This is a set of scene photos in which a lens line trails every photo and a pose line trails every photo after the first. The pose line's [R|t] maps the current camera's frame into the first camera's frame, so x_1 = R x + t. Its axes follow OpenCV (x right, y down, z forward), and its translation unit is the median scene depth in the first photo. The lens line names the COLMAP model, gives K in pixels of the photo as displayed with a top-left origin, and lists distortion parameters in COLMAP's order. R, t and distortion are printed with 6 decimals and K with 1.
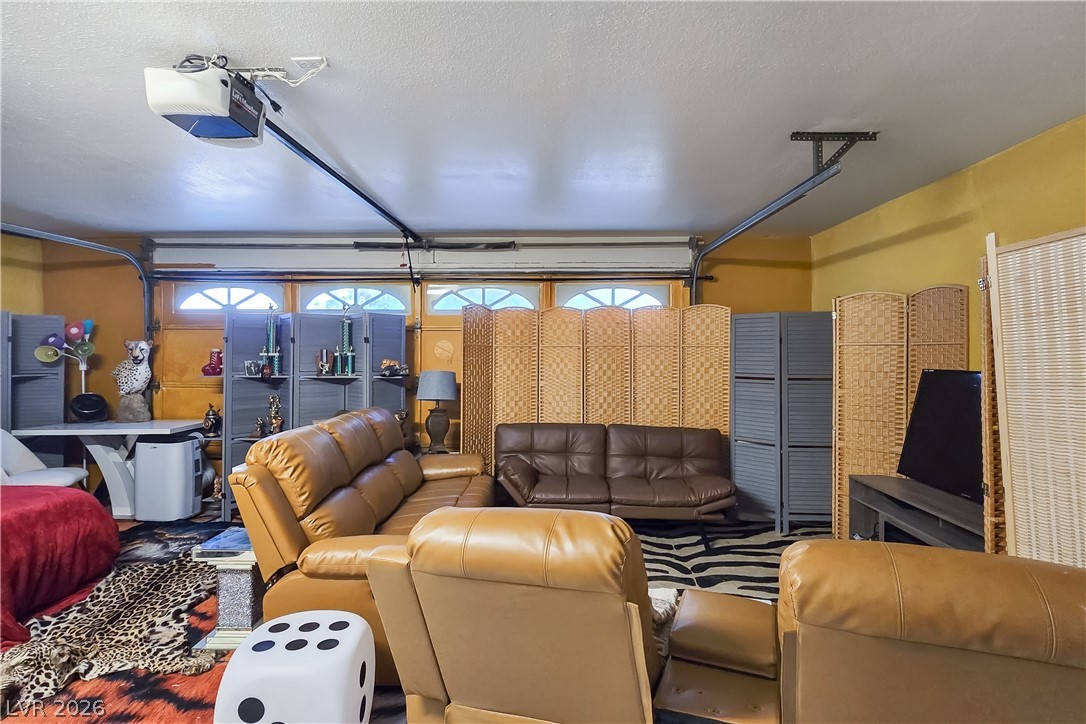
lens RADIAL K [[552.9, 0, 552.2], [0, 552.9, 343.1], [0, 0, 1]] dist [-0.003741, -0.000005]
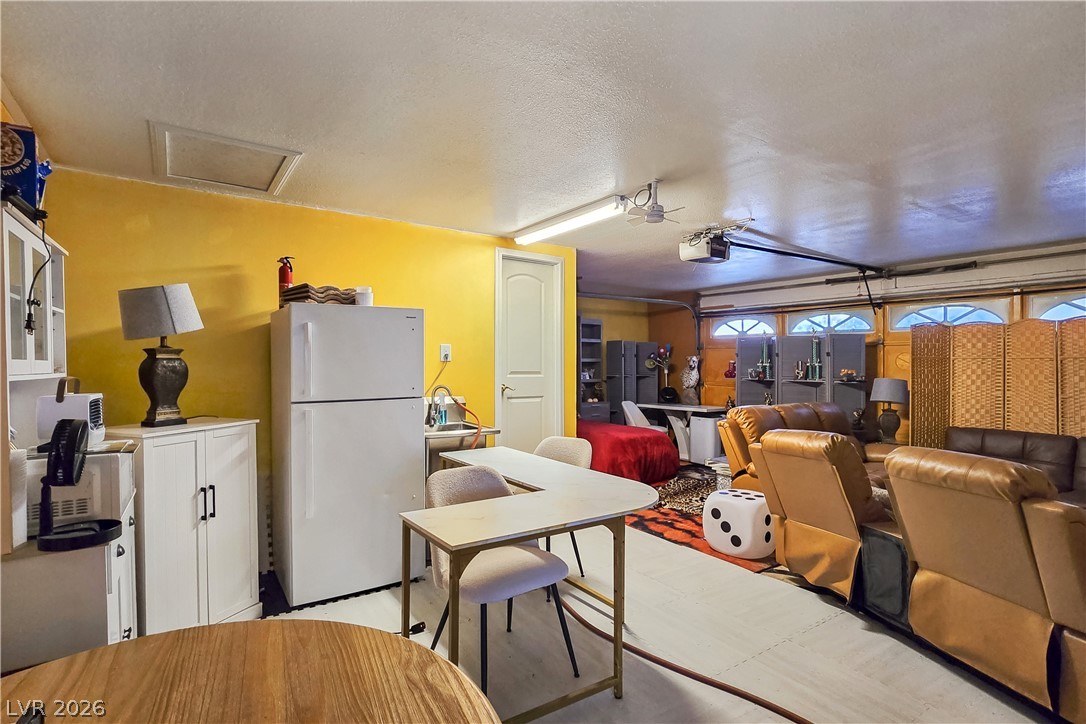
lens RADIAL K [[552.9, 0, 543.1], [0, 552.9, 363.6], [0, 0, 1]] dist [-0.003741, -0.000005]
pose [[0.594491, 0.002665, -0.804098, 0.319292], [0.008982, 0.999910, 0.009955, -0.002110], [0.804052, -0.013141, 0.594414, -0.346603]]
